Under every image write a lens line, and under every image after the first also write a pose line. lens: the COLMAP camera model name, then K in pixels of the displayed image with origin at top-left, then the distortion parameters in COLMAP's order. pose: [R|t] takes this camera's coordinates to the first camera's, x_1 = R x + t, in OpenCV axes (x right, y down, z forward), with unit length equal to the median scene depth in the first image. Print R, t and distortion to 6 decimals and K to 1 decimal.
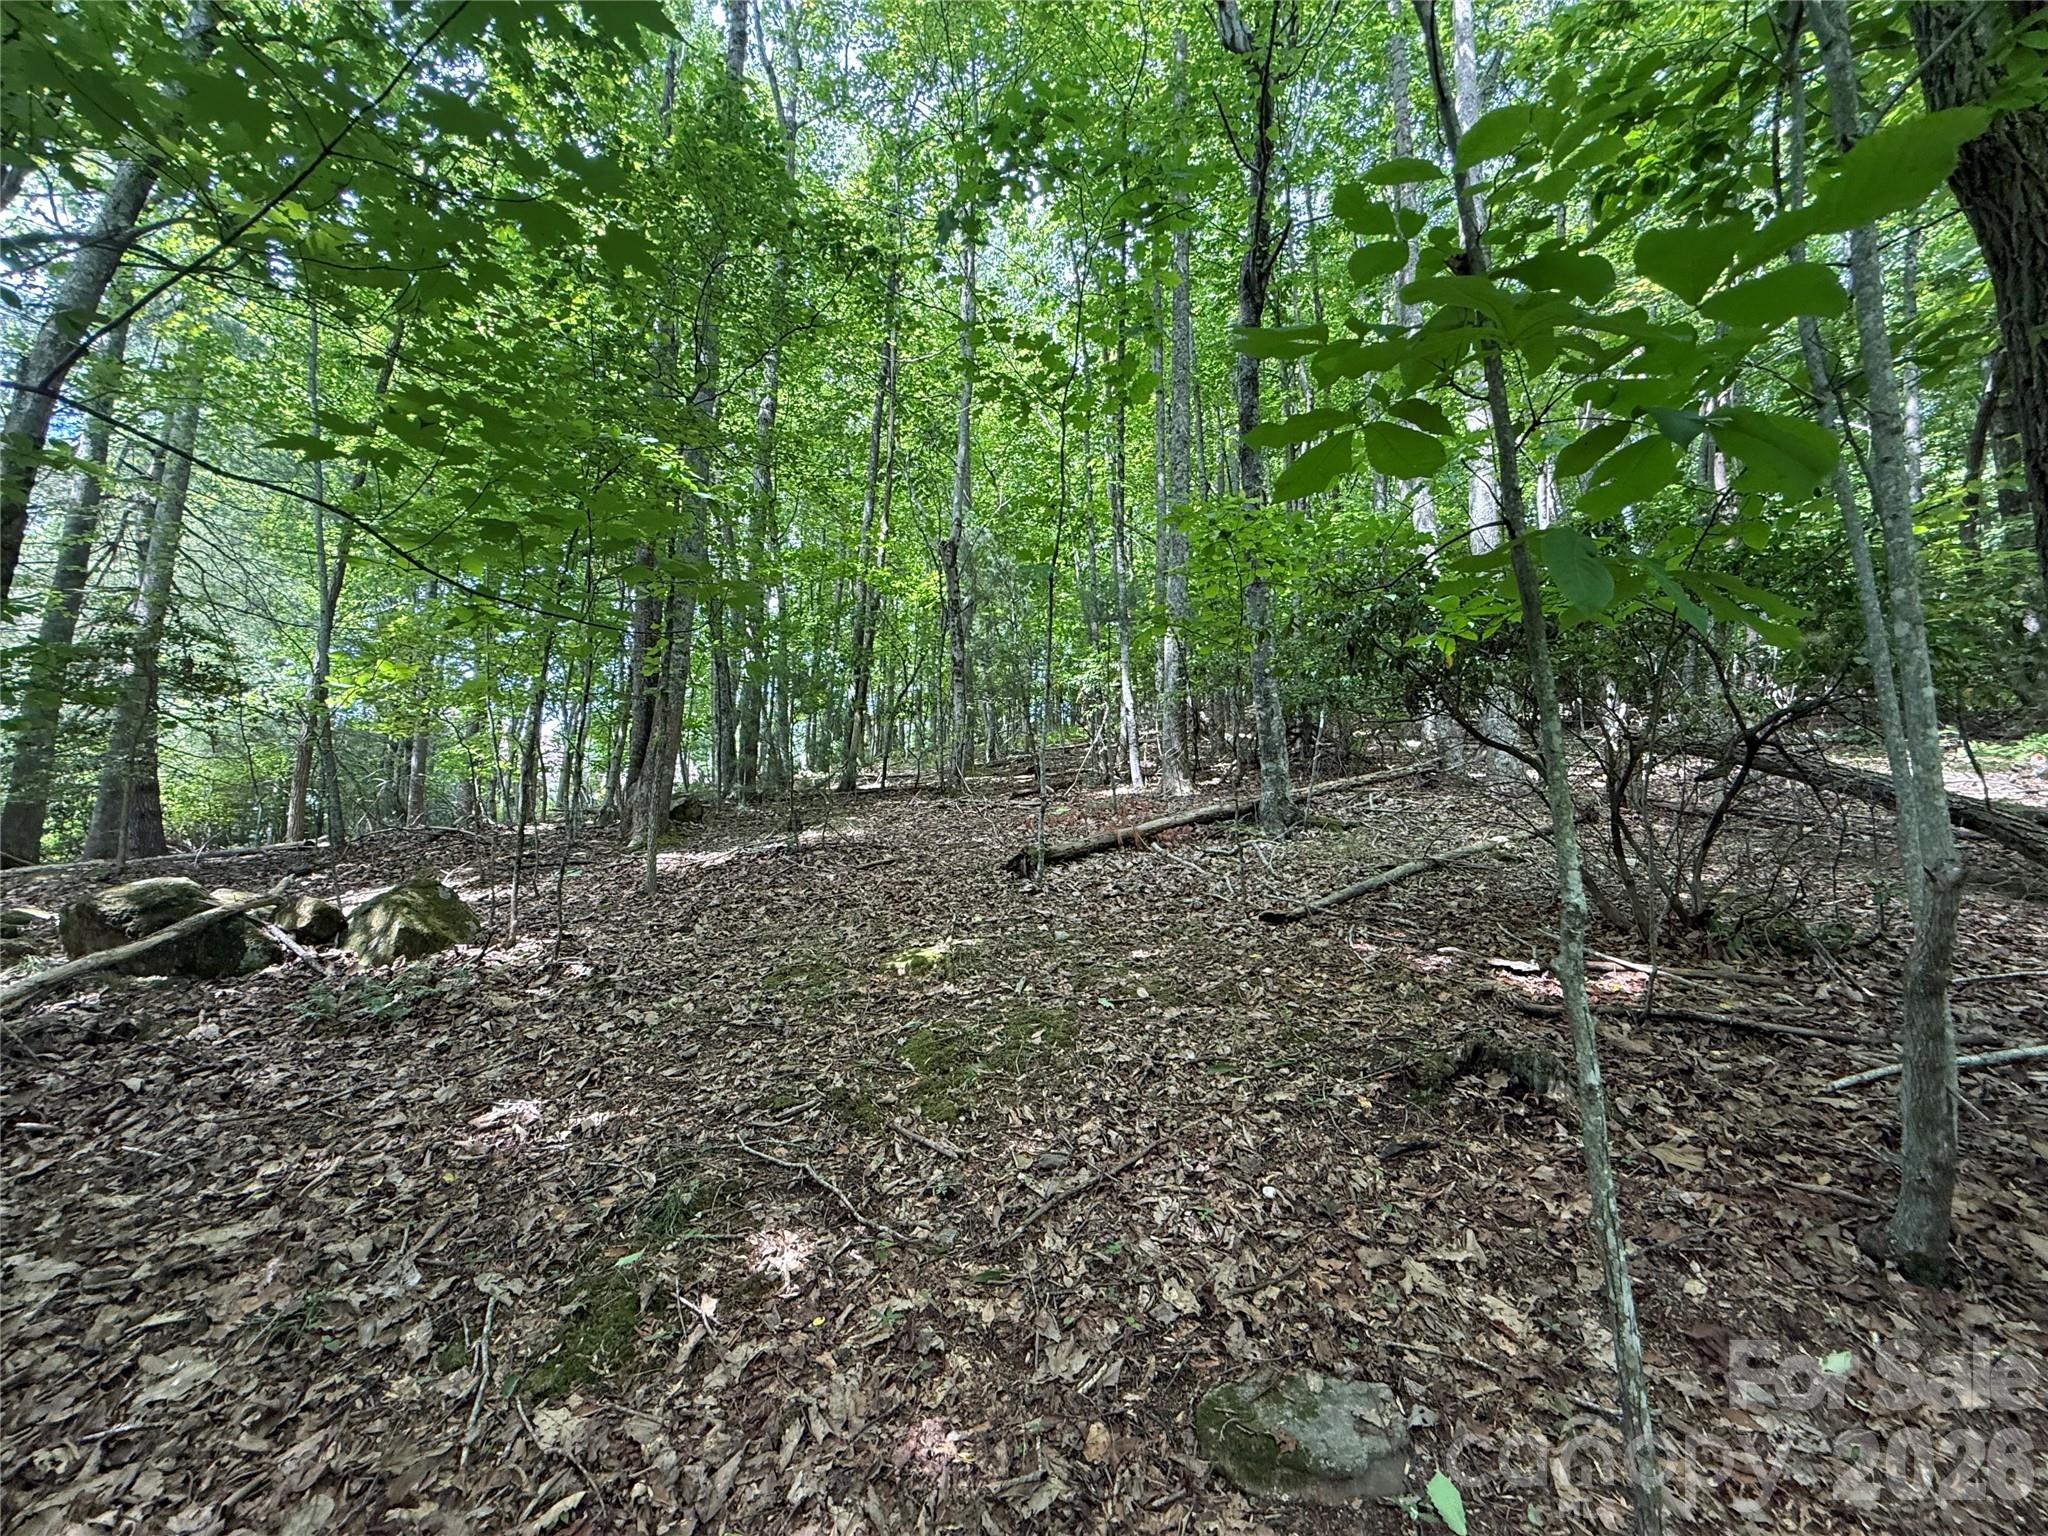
lens RADIAL K [[813.3, 0, 1020.0], [0, 813.3, 761.6], [0, 0, 1]] dist [0.001050, -0.000317]
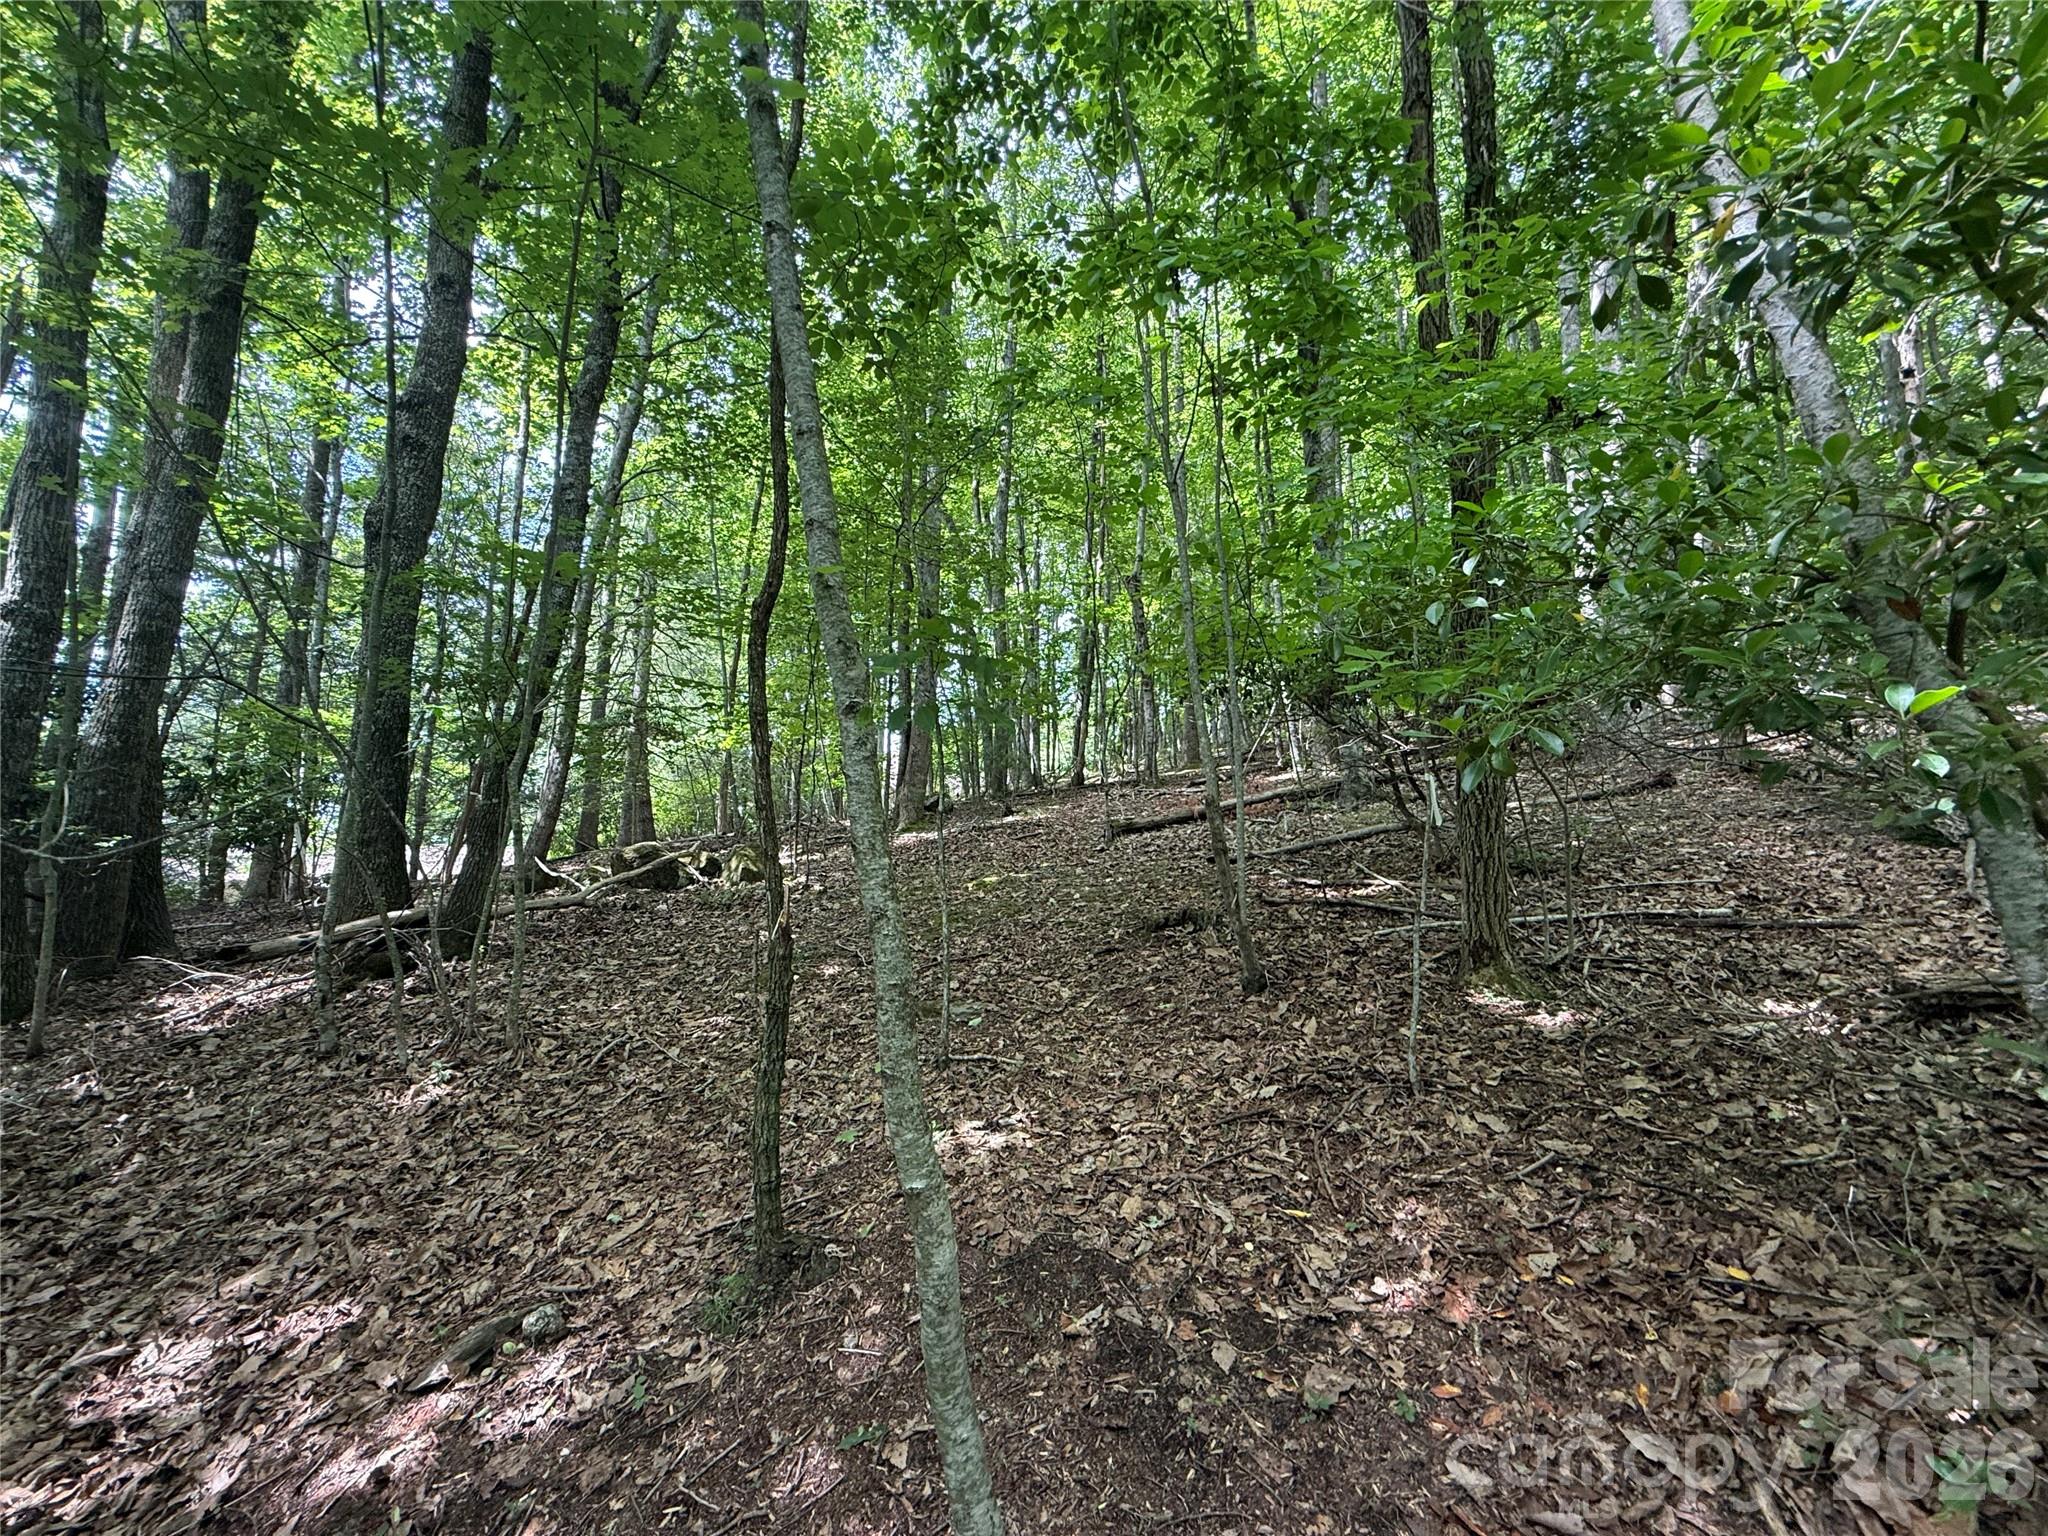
lens RADIAL K [[813.3, 0, 1020.0], [0, 813.3, 761.6], [0, 0, 1]] dist [0.001050, -0.000317]
pose [[0.922835, -0.051137, -0.381787, 0.389221], [0.052741, 0.998589, -0.006269, 0.004059], [0.381568, -0.014350, 0.924229, -0.340123]]
